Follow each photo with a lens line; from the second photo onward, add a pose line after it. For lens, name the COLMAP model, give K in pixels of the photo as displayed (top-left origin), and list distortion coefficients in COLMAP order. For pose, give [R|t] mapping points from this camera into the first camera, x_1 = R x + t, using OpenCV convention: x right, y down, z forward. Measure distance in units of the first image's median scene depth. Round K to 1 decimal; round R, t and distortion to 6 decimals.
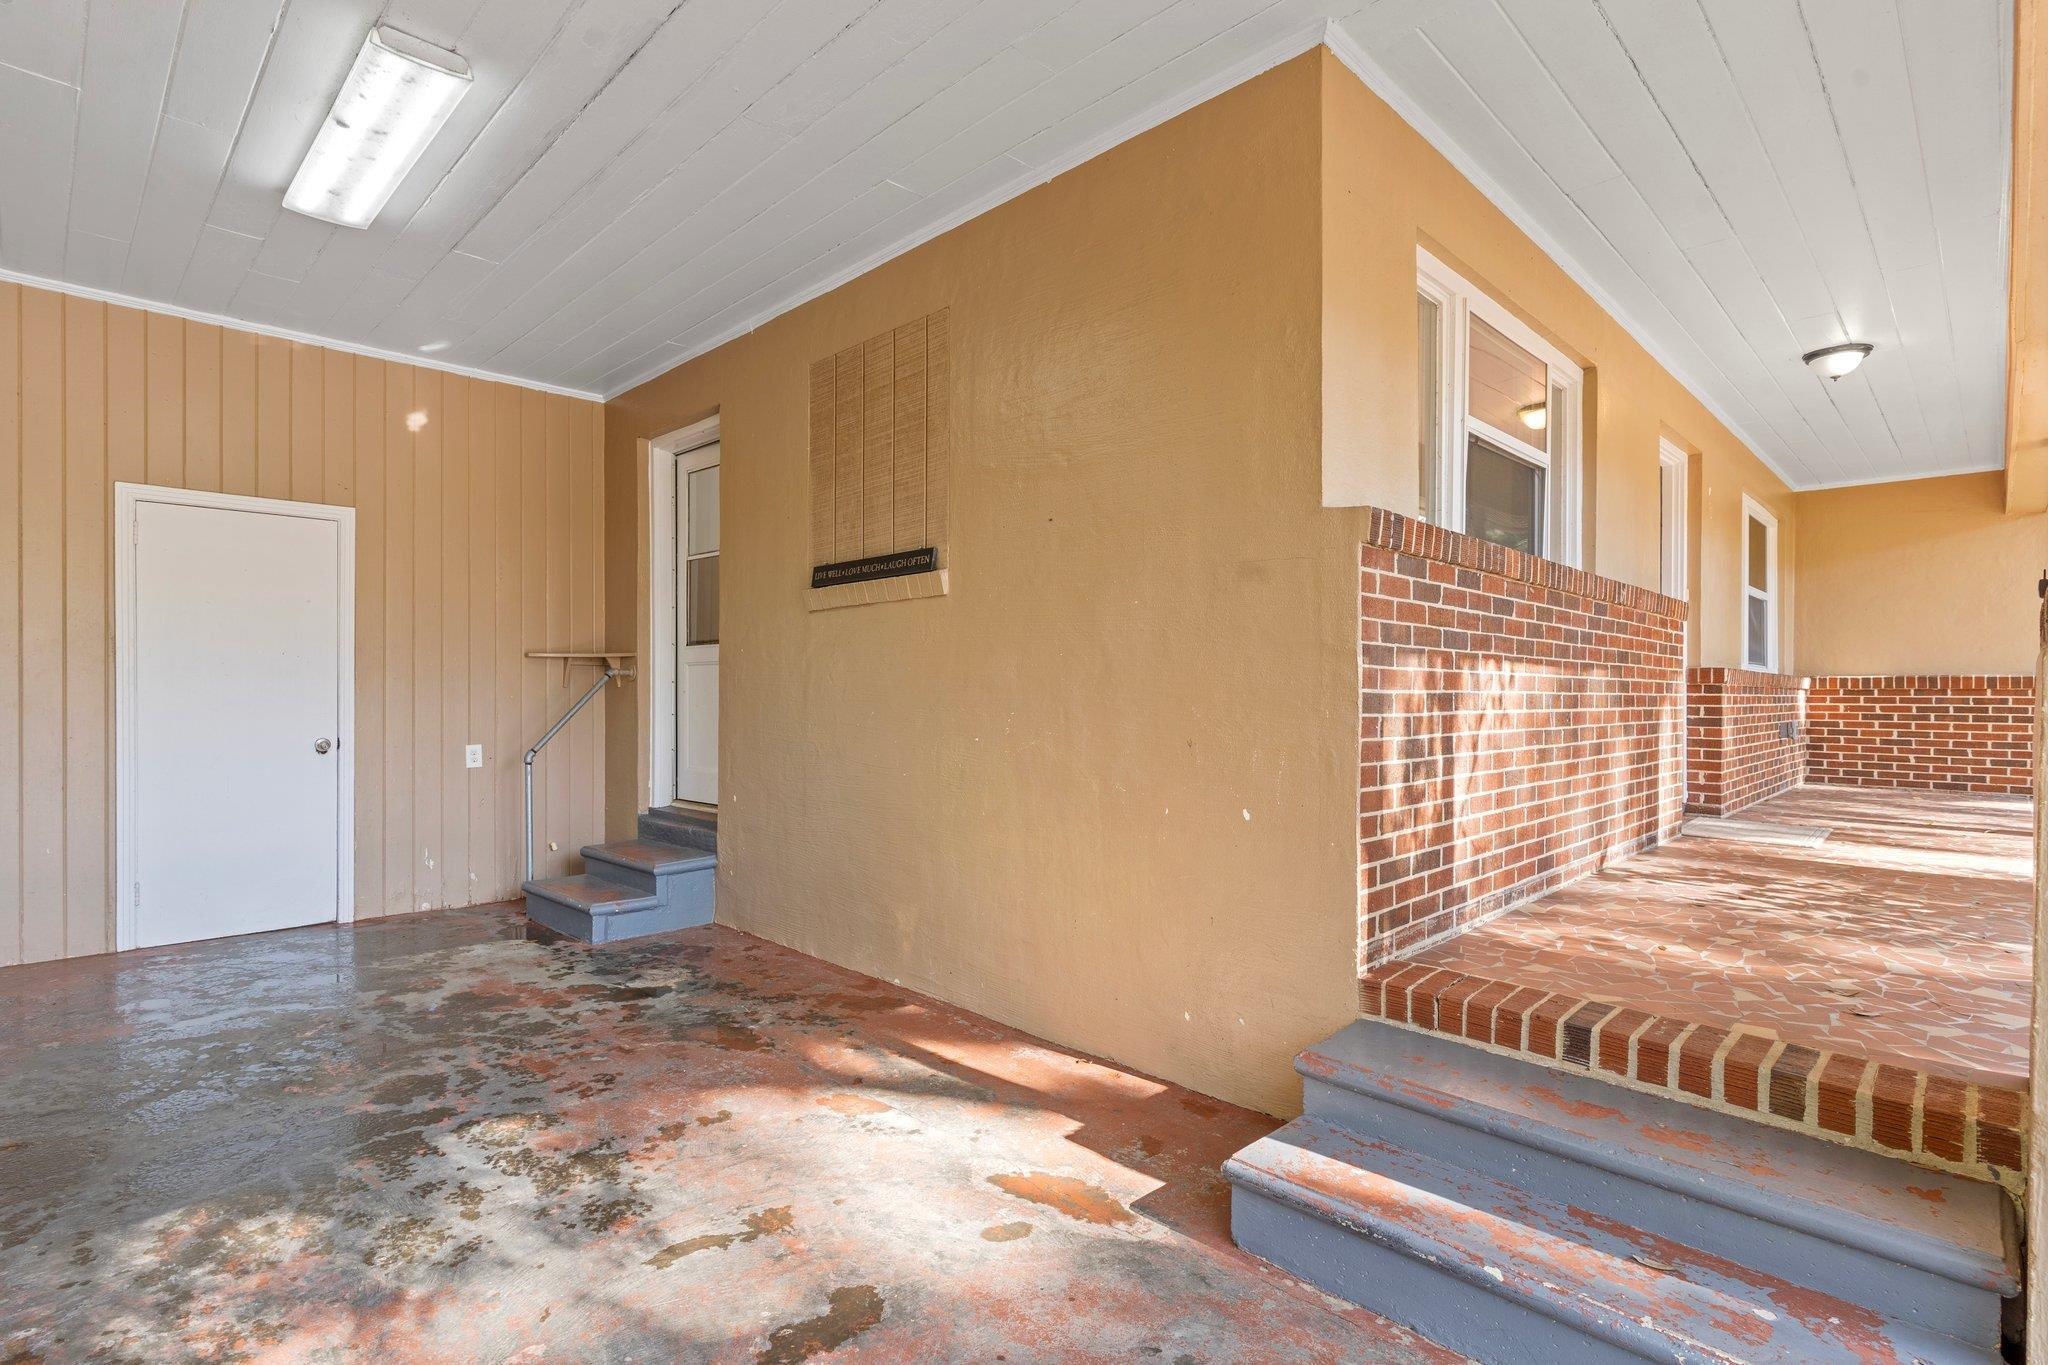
lens RADIAL K [[988.3, 0, 1023.8], [0, 988.3, 686.3], [0, 0, 1]] dist [-0.000967, -0.000027]
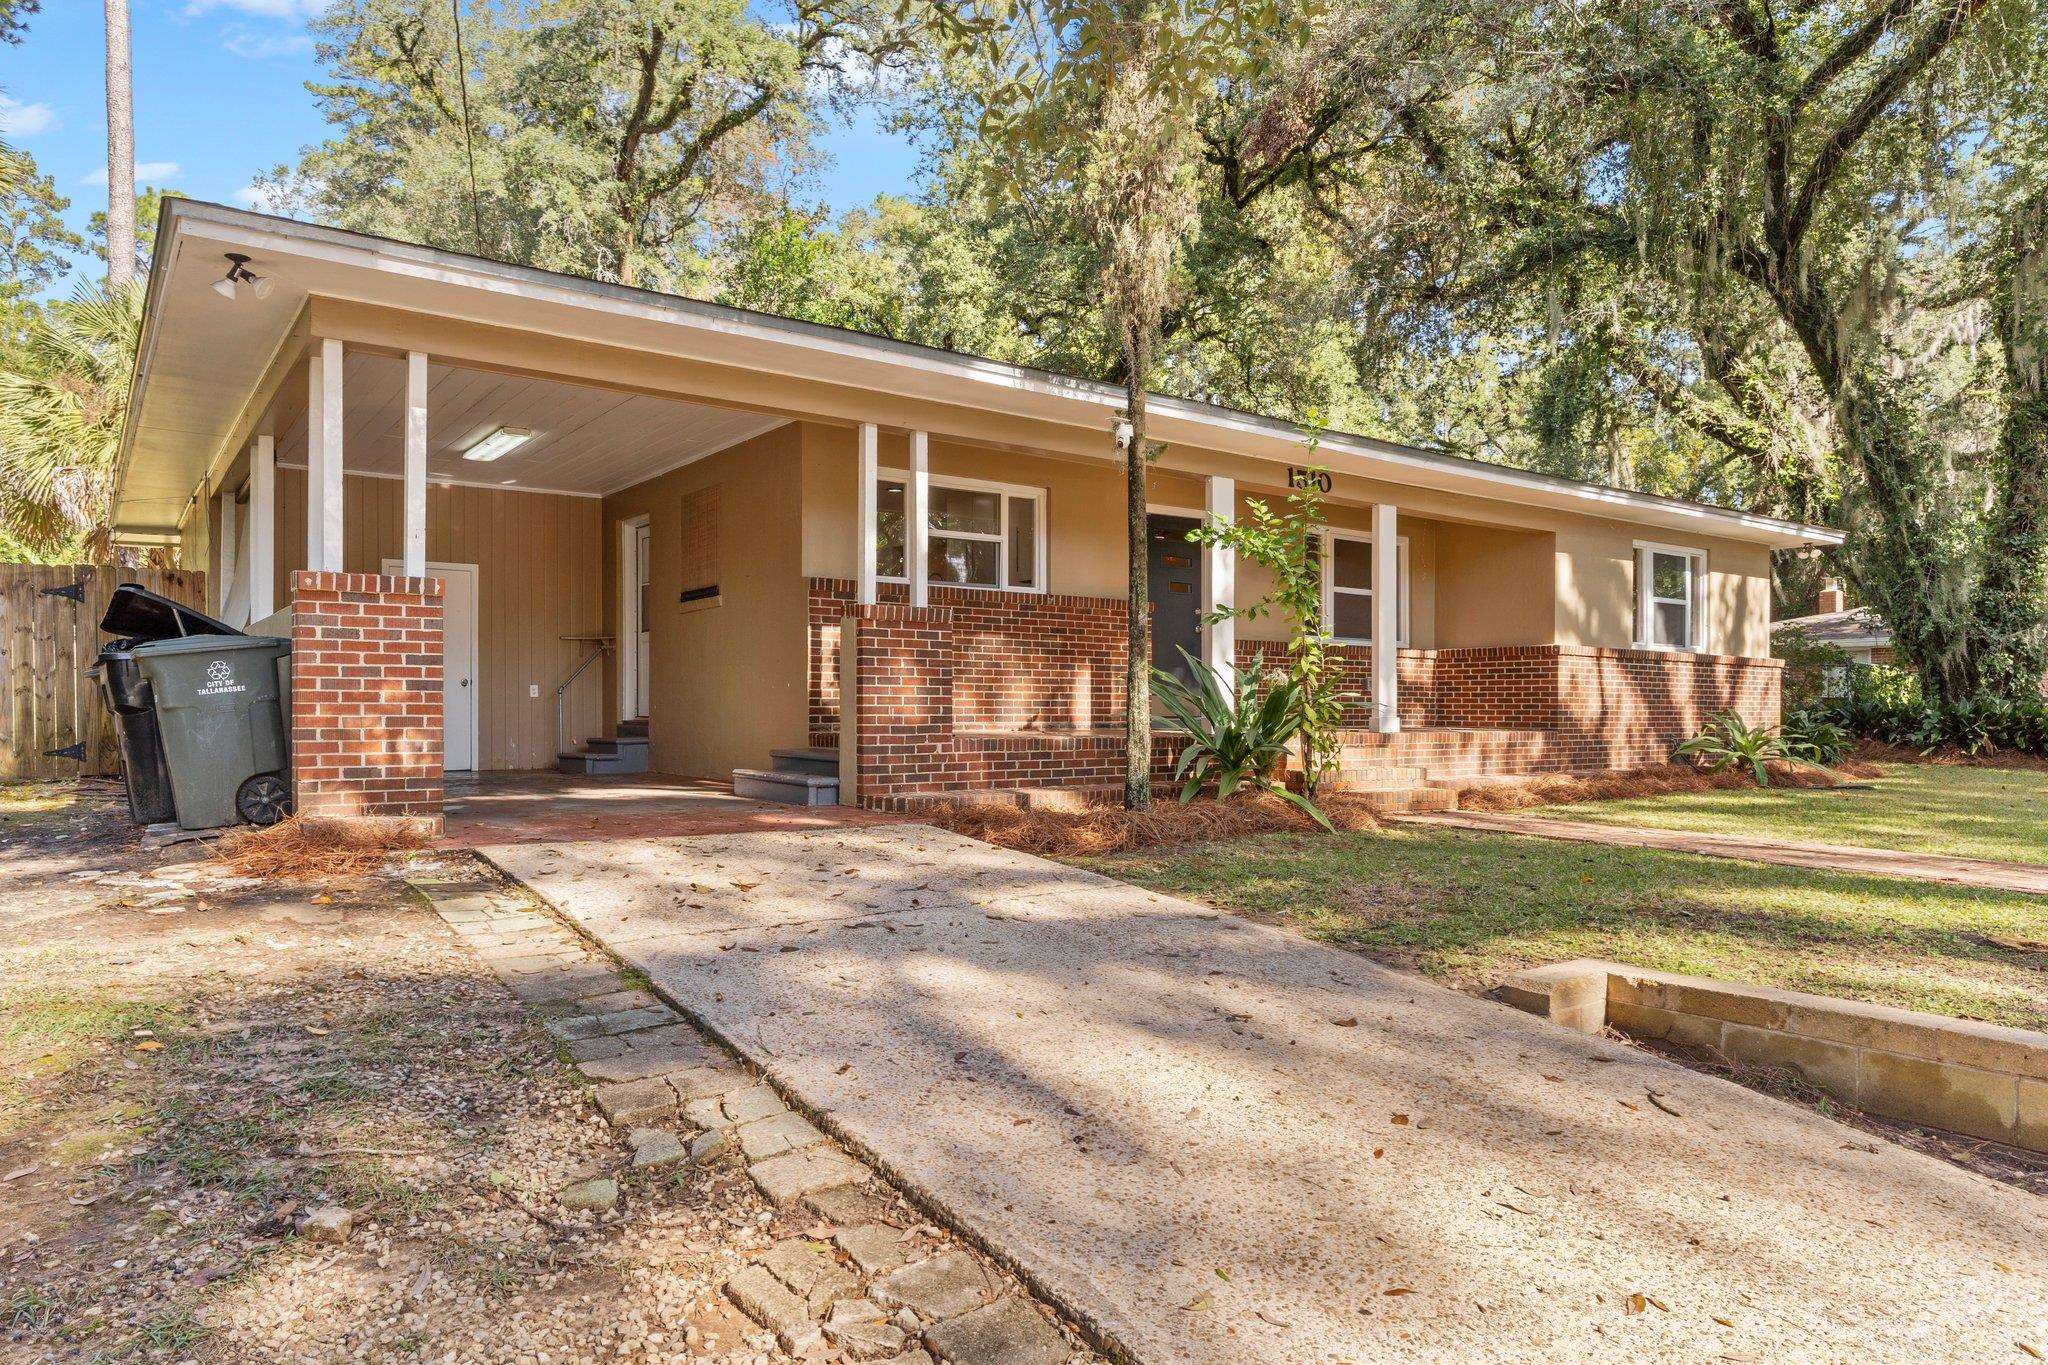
lens RADIAL K [[1318.1, 0, 1022.2], [0, 1318.1, 694.7], [0, 0, 1]] dist [0.003180, 0.000360]
pose [[0.986836, -0.004009, -0.161674, 0.795417], [0.003209, 0.999981, -0.005209, 0.095462], [0.161692, 0.004622, 0.986830, -1.379474]]
